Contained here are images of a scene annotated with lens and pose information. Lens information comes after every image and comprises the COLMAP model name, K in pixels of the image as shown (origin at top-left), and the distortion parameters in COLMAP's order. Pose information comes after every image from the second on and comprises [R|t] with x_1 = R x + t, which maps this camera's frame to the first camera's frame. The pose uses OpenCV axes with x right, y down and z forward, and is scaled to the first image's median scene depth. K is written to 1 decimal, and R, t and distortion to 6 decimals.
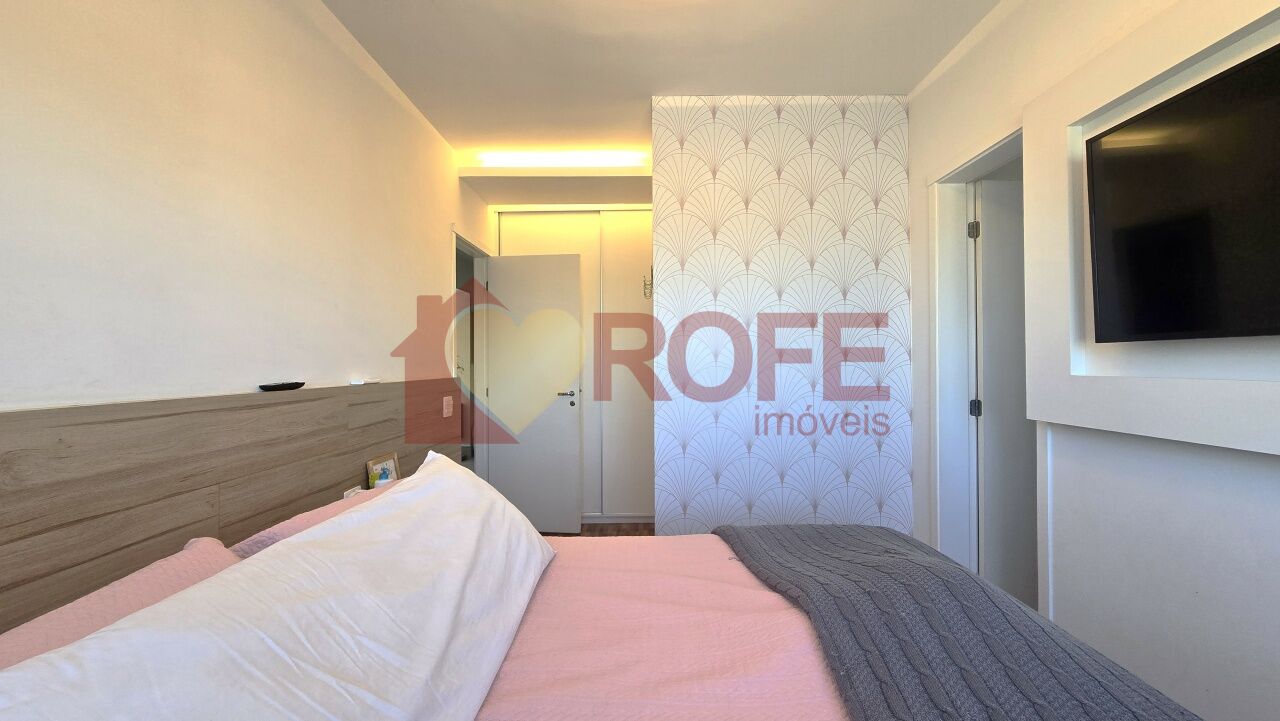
lens RADIAL K [[510.8, 0, 640.9], [0, 510.8, 365.6], [0, 0, 1]] dist [-0.004106, 0.000850]
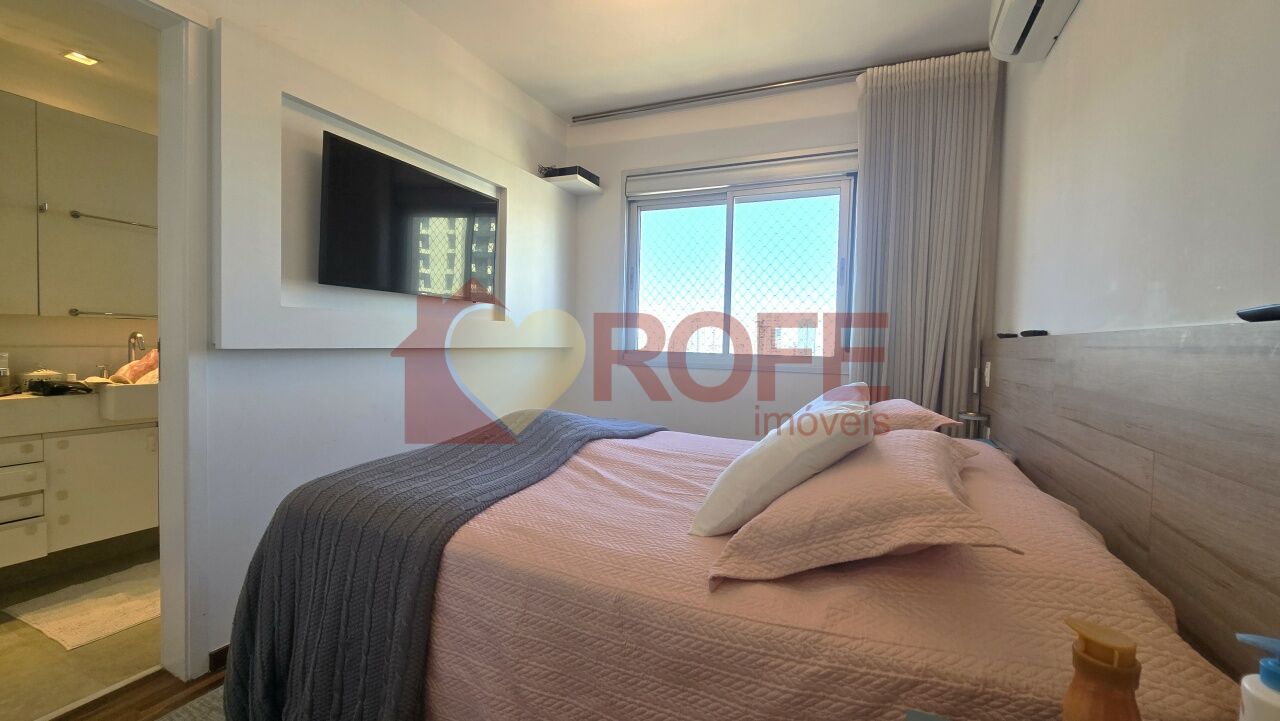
lens RADIAL K [[510.8, 0, 661.4], [0, 510.8, 358.2], [0, 0, 1]] dist [-0.004106, 0.000850]
pose [[-0.922223, -0.031164, 0.385401, -0.430493], [-0.020501, 0.999286, 0.031747, 0.086056], [-0.386115, 0.021377, -0.922203, 1.785111]]
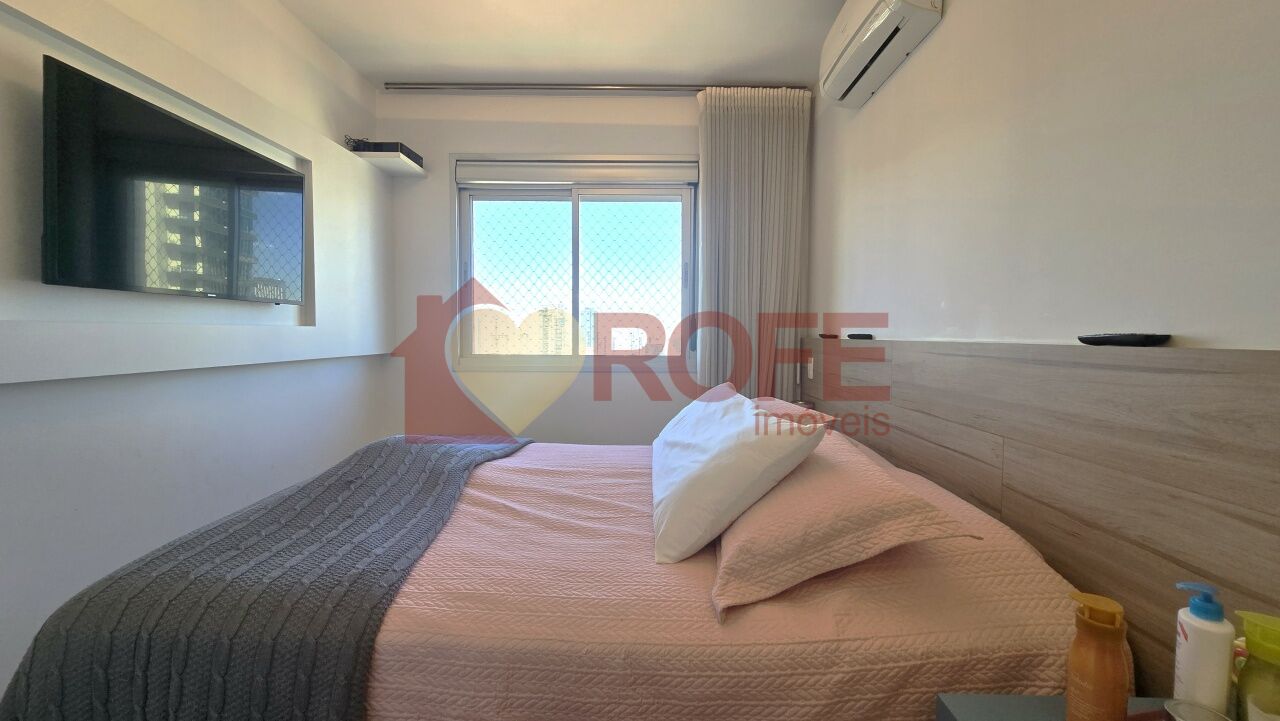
lens RADIAL K [[510.8, 0, 649.2], [0, 510.8, 354.2], [0, 0, 1]] dist [-0.004106, 0.000850]
pose [[-0.999997, -0.002458, -0.000790, -0.162340], [-0.002489, 0.999134, 0.041537, 0.038660], [0.000687, 0.041539, -0.999137, 1.794594]]
